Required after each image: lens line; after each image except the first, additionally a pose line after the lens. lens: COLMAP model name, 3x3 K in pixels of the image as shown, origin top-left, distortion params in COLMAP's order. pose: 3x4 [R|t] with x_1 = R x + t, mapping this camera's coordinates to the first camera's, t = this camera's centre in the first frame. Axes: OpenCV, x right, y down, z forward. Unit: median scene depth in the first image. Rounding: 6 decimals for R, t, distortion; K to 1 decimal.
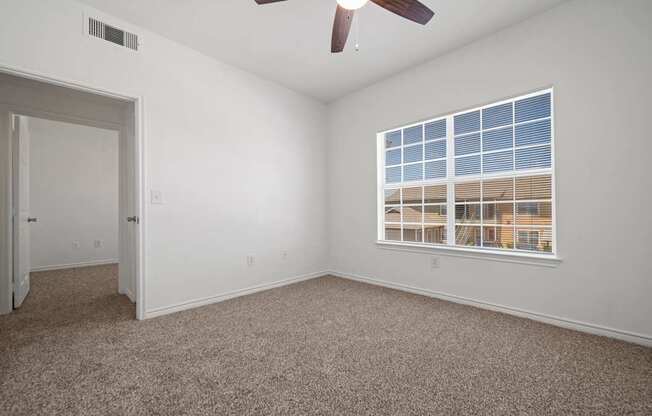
lens RADIAL K [[262.0, 0, 331.3], [0, 262.0, 207.0], [0, 0, 1]] dist [-0.000388, -0.000546]
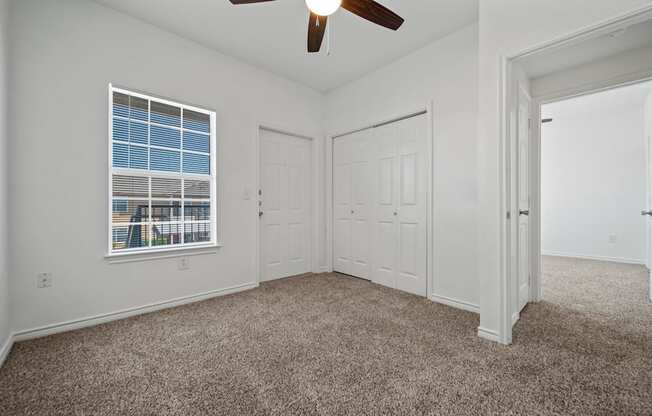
lens RADIAL K [[262.9, 0, 326.0], [0, 262.9, 208.0], [0, 0, 1]] dist [-0.000305, -0.000109]
pose [[0.043583, 0.008991, 0.999009, -0.411867], [-0.013429, 0.999874, -0.008413, 0.014476], [-0.998960, -0.013049, 0.043698, 0.403076]]
